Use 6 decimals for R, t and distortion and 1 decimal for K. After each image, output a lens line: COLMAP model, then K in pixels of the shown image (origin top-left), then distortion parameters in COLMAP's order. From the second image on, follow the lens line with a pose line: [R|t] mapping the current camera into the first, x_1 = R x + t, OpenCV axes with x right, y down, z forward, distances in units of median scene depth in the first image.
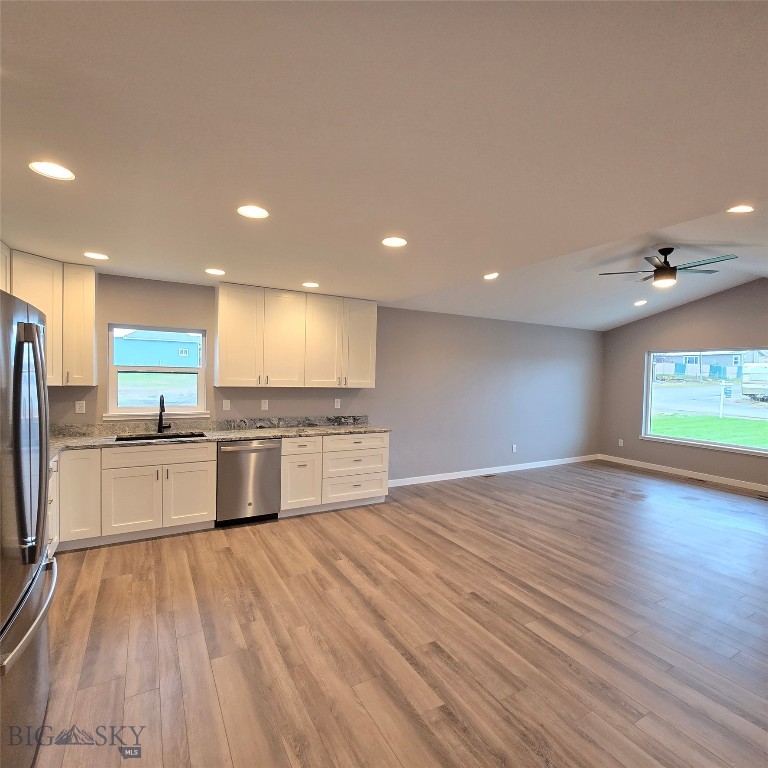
lens RADIAL K [[414.5, 0, 395.4], [0, 414.5, 386.4], [0, 0, 1]] dist [0.000852, -0.000488]
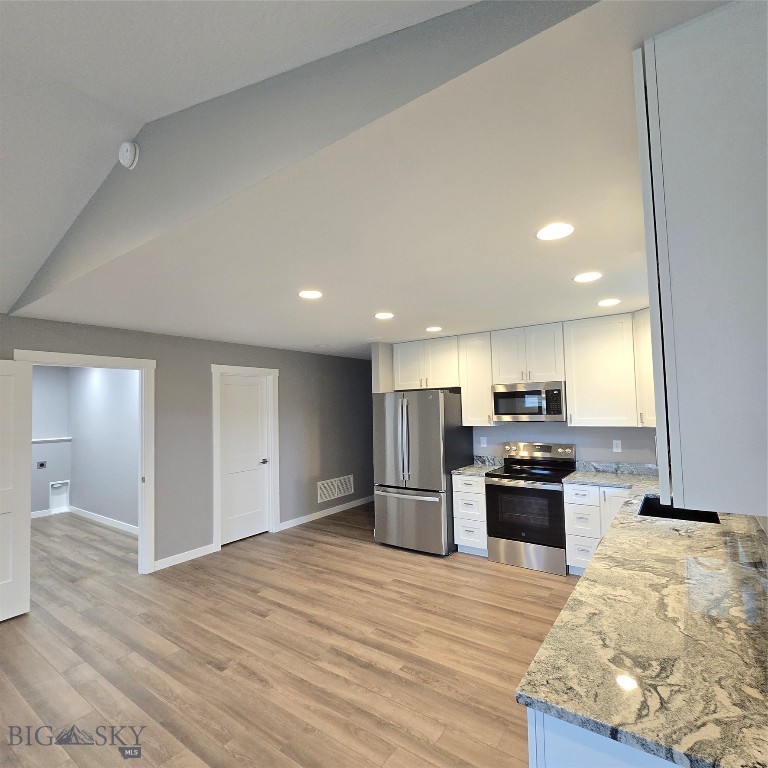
lens RADIAL K [[416.9, 0, 384.9], [0, 416.9, 387.1], [0, 0, 1]] dist [0.002250, -0.001157]
pose [[-0.916414, -0.022008, -0.399627, 0.156017], [-0.007920, 0.999289, -0.036872, -0.045568], [0.400154, -0.030625, -0.915936, 1.286408]]
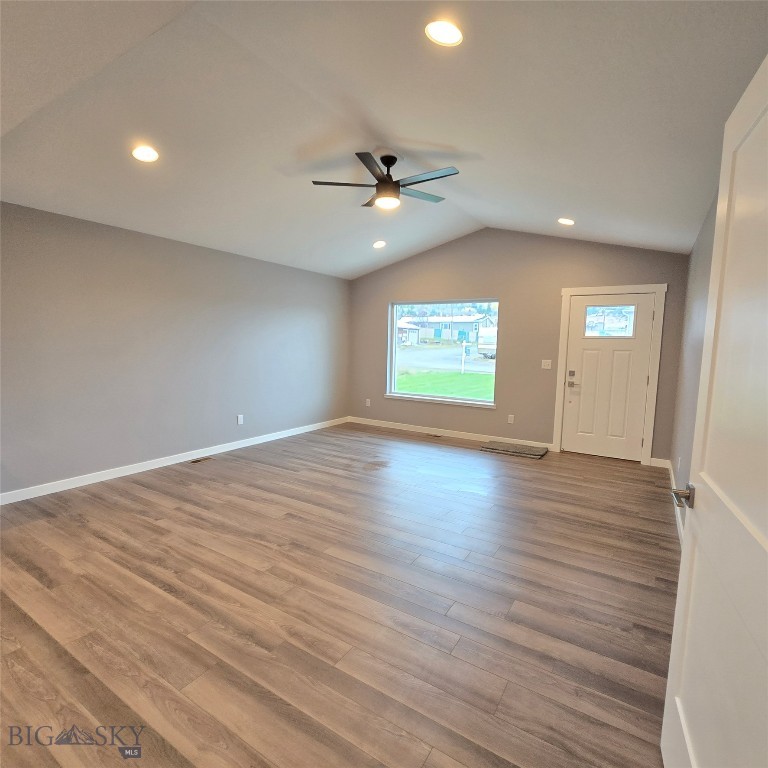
lens RADIAL K [[416.9, 0, 384.9], [0, 416.9, 387.1], [0, 0, 1]] dist [0.002250, -0.001157]
pose [[0.889552, -0.051311, 0.453944, 0.274570], [0.011396, 0.995855, 0.090233, 0.030495], [-0.456692, -0.075093, 0.886450, 0.280350]]
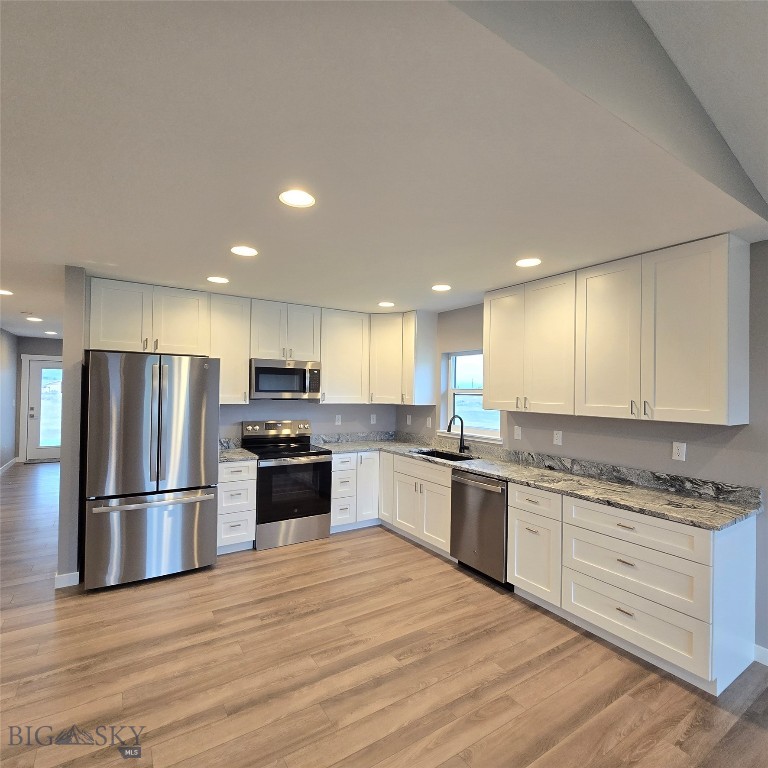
lens RADIAL K [[416.9, 0, 384.9], [0, 416.9, 387.1], [0, 0, 1]] dist [0.002250, -0.001157]
pose [[0.043991, -0.032184, -0.998513, 0.436495], [-0.042118, 0.998533, -0.034040, -0.007527], [0.998144, 0.043553, 0.042571, 0.706457]]
